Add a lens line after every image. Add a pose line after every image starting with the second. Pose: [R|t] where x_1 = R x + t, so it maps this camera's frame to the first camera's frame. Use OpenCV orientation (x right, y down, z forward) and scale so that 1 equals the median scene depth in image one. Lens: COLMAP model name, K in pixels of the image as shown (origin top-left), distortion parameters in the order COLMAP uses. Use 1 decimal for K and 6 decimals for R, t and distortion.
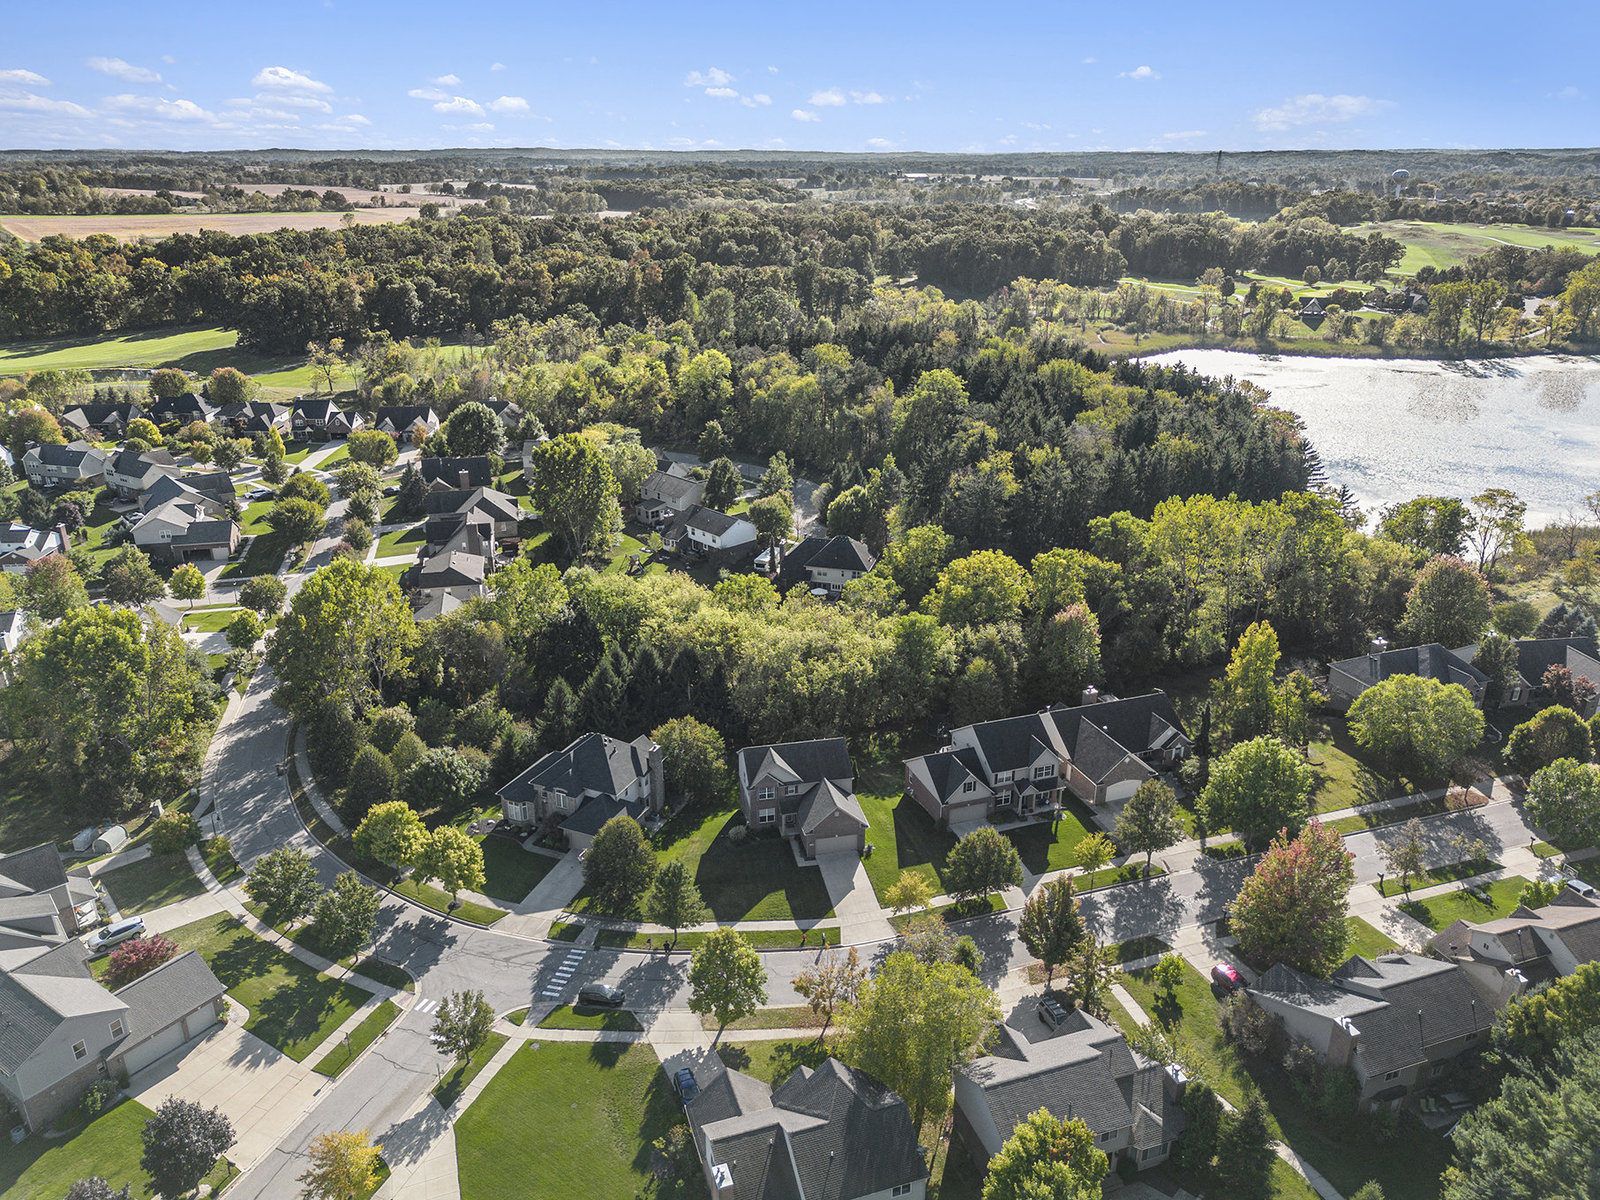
lens RADIAL K [[1127.2, 0, 792.7], [0, 1127.2, 560.0], [0, 0, 1]] dist [0.072076, -0.081918]
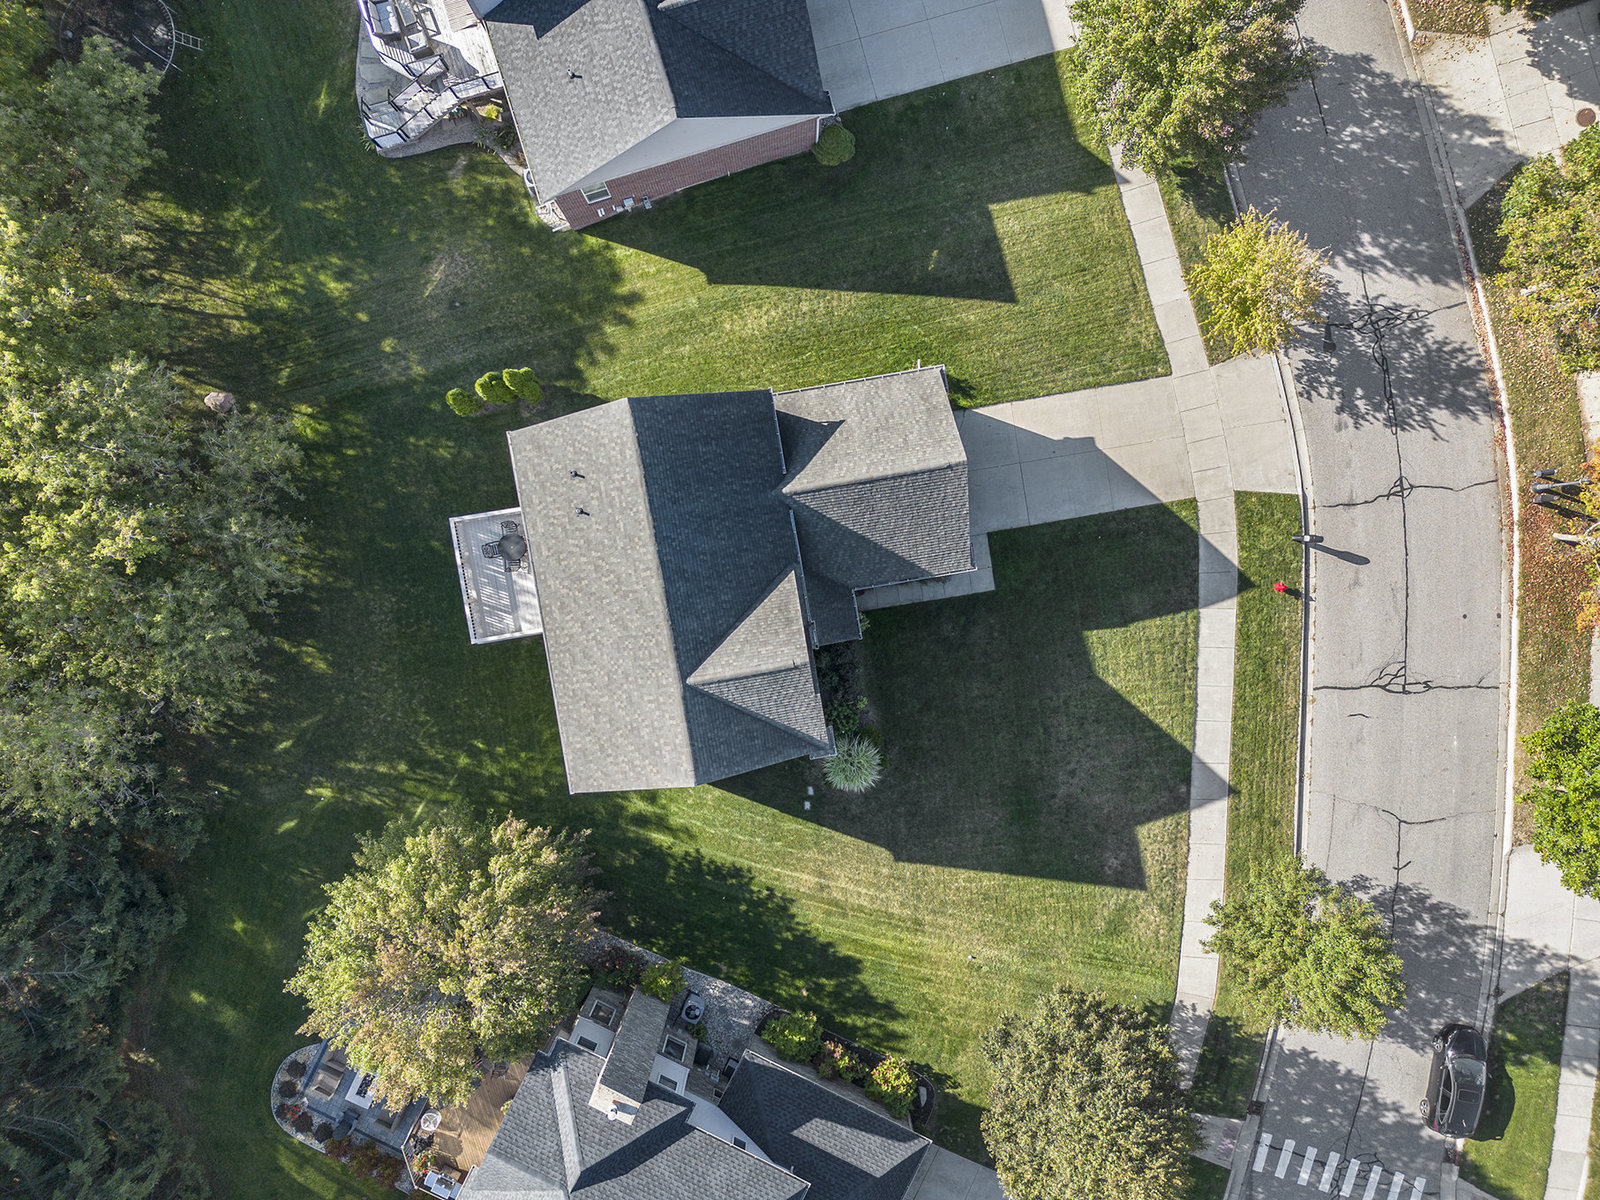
lens RADIAL K [[1107.0, 0, 800.0], [0, 1107.0, 600.0], [0, 0, 1]] dist [0.037240, -0.000012]
pose [[0.041216, -0.998990, -0.017868, 0.004423], [0.322338, -0.003632, 0.946618, -0.060374], [-0.945727, -0.044775, 0.321863, 0.761607]]
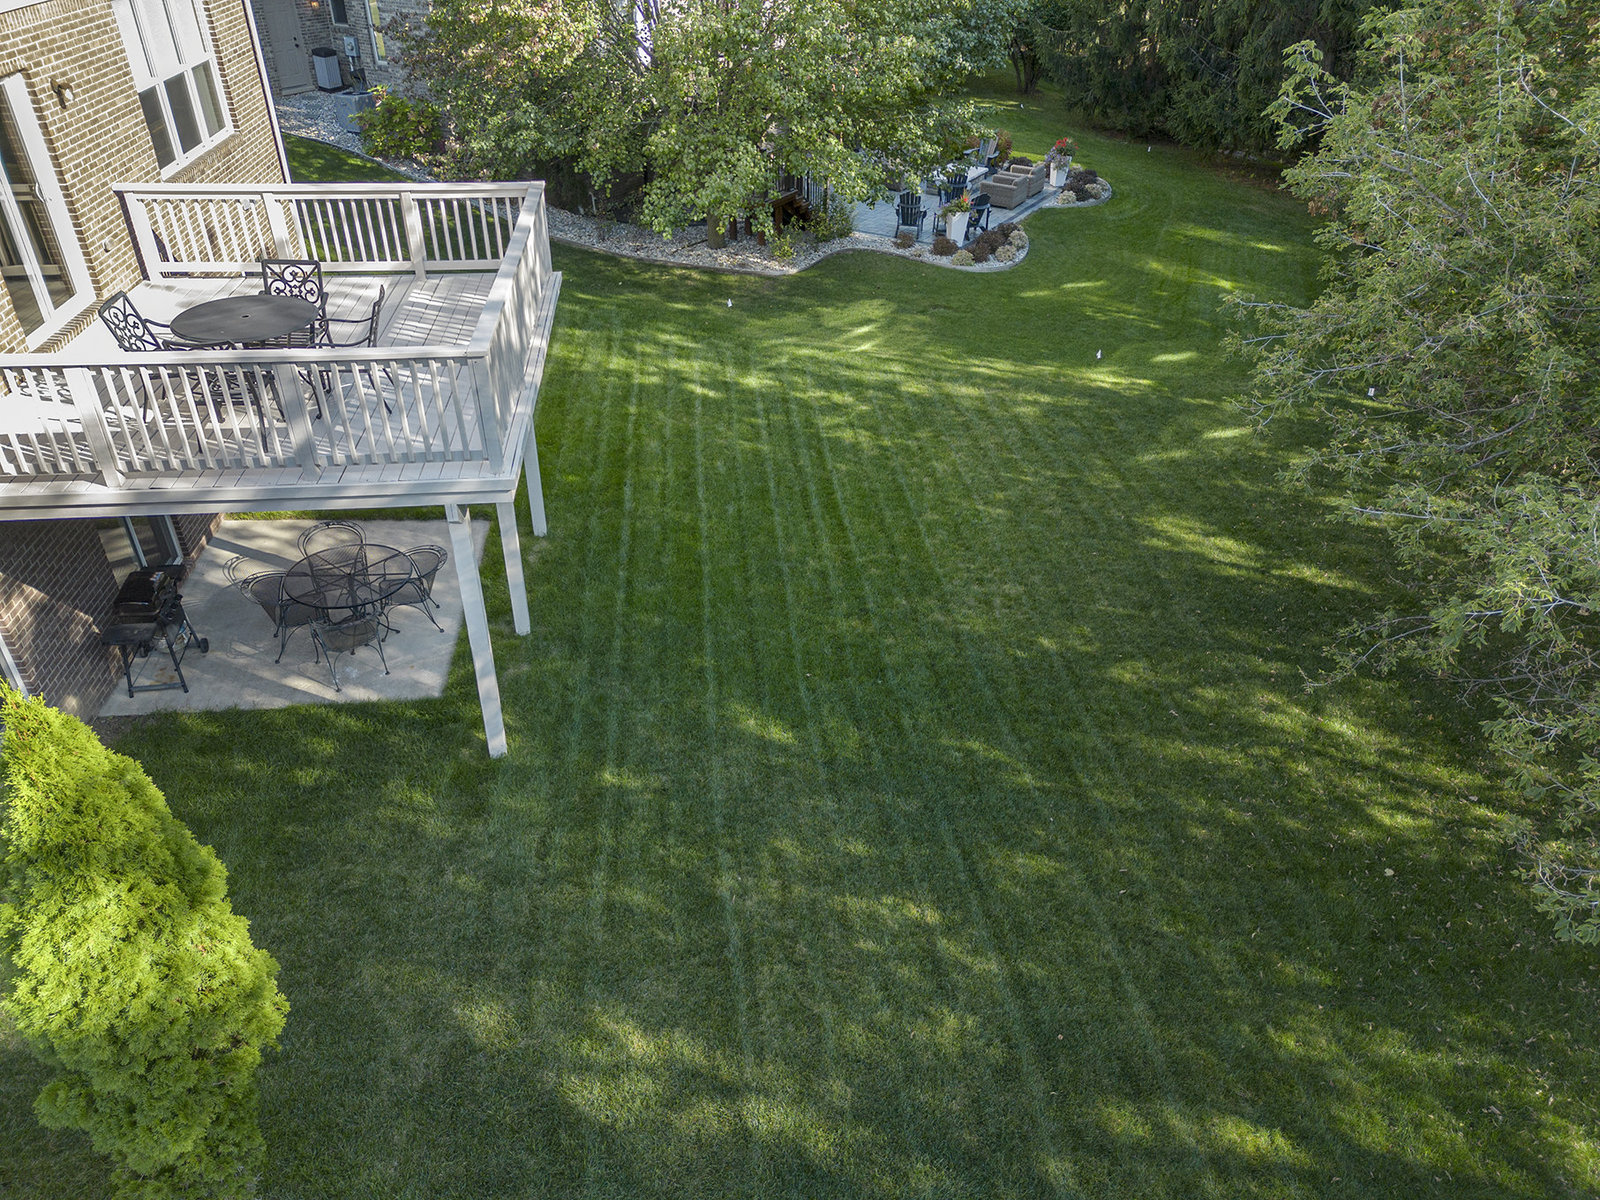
lens RADIAL K [[1156.0, 0, 800.0], [0, 1156.0, 600.0], [0, 0, 1]] dist [0.038181, -0.000265]
pose [[-0.108046, 0.540957, -0.834081, 0.062803], [-0.335615, 0.769890, 0.542800, 0.141384], [0.935782, 0.338577, 0.098370, 0.939426]]
